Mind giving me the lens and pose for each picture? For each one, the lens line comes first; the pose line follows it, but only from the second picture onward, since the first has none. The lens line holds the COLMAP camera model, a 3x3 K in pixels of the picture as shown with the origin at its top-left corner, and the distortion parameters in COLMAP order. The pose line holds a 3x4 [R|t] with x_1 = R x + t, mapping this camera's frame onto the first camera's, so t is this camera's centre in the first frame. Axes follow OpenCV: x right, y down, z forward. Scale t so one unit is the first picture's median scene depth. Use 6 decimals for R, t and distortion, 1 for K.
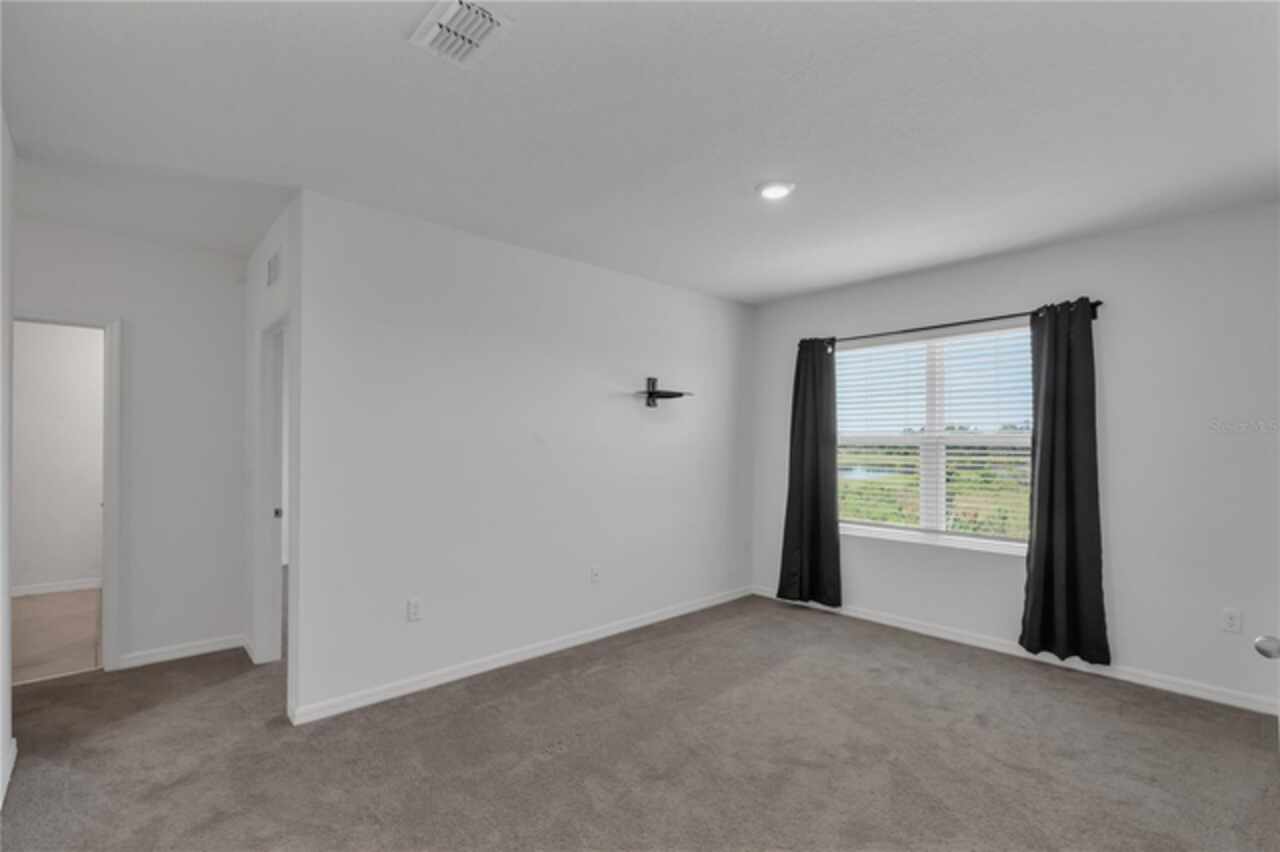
lens RADIAL K [[588.1, 0, 642.7], [0, 588.1, 437.2], [0, 0, 1]] dist [-0.003839, 0.000425]
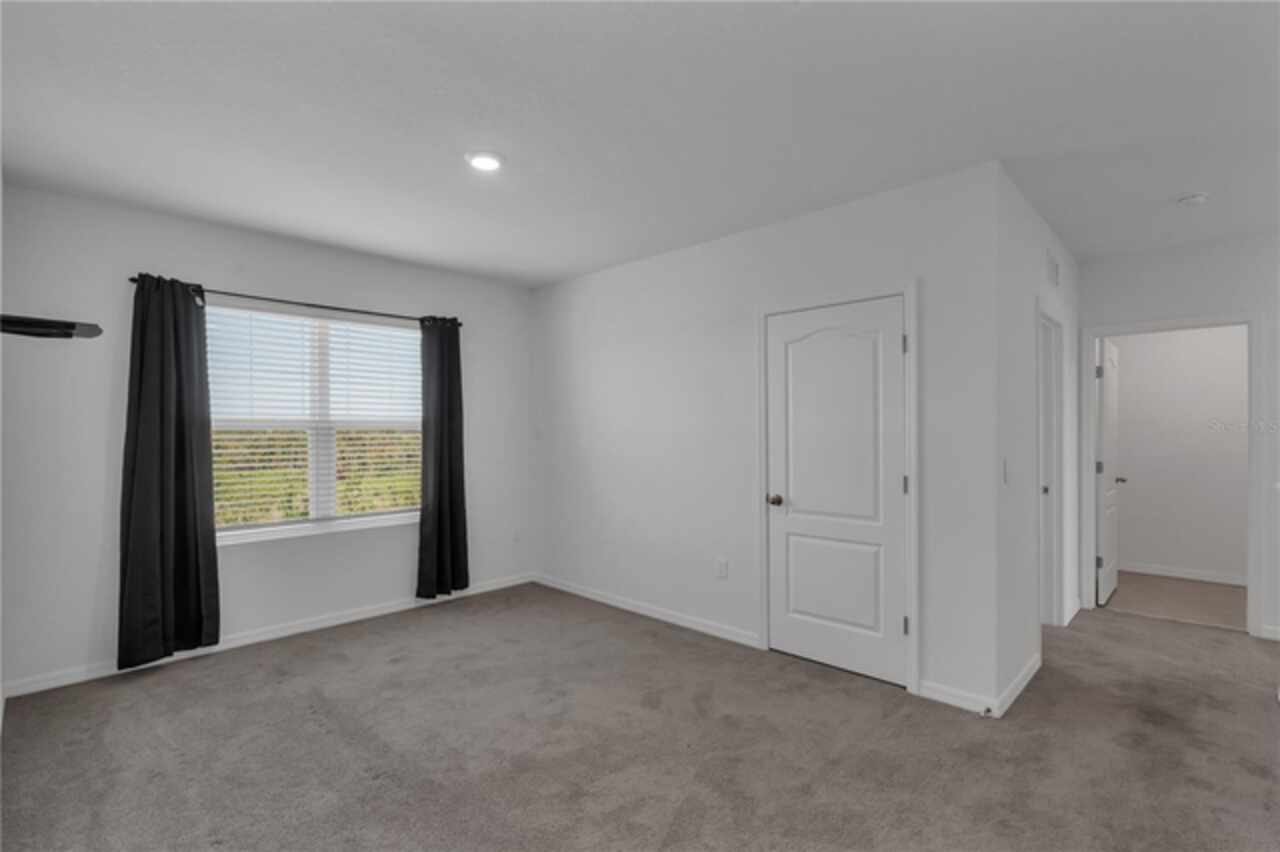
lens RADIAL K [[588.1, 0, 645.7], [0, 588.1, 432.4], [0, 0, 1]] dist [-0.003839, 0.000425]
pose [[-0.056158, -0.007987, 0.998390, -0.528057], [-0.008956, 0.999932, 0.007495, 0.006217], [-0.998382, -0.008521, -0.056226, 0.565373]]
